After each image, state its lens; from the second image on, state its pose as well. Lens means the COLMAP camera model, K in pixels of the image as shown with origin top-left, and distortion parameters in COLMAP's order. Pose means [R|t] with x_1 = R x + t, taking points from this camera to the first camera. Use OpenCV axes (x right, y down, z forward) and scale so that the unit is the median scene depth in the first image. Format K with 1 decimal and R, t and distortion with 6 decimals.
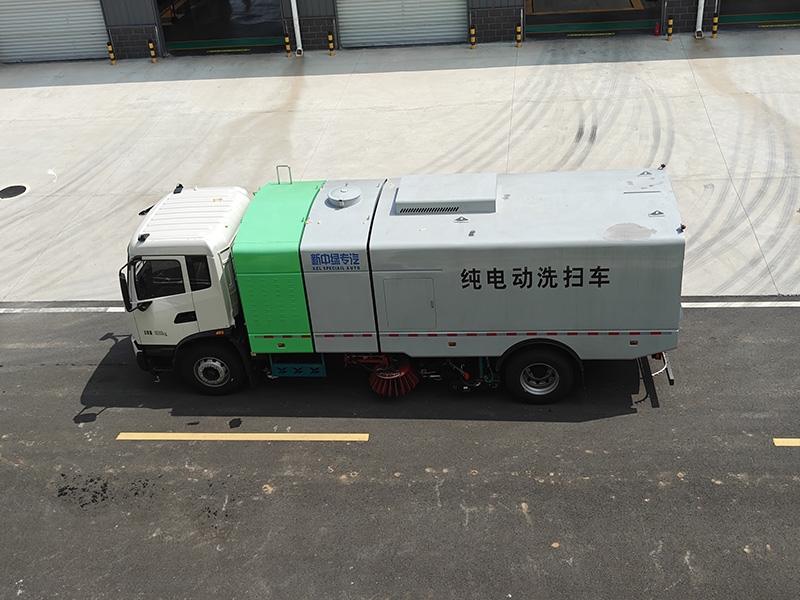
lens RADIAL K [[896.7, 0, 399.6], [0, 896.7, 295.5], [0, 0, 1]] dist [0.183339, -0.465302]
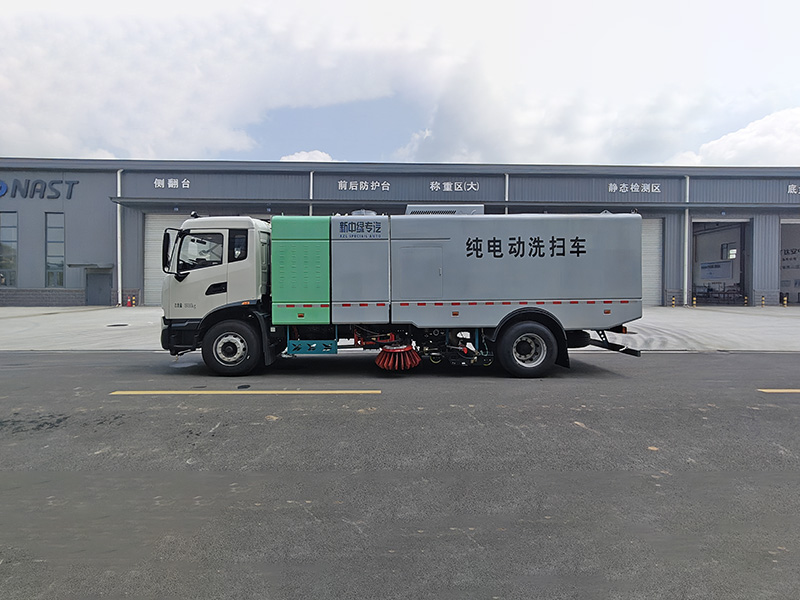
lens RADIAL K [[379.2, 0, 397.2], [0, 379.2, 290.6], [0, 0, 1]] dist [0.012876, 0.000970]
pose [[0.988524, 0.074162, 0.131607, -0.084399], [0.002069, 0.864471, -0.502679, 0.285495], [-0.151050, 0.497183, 0.854396, 0.612978]]
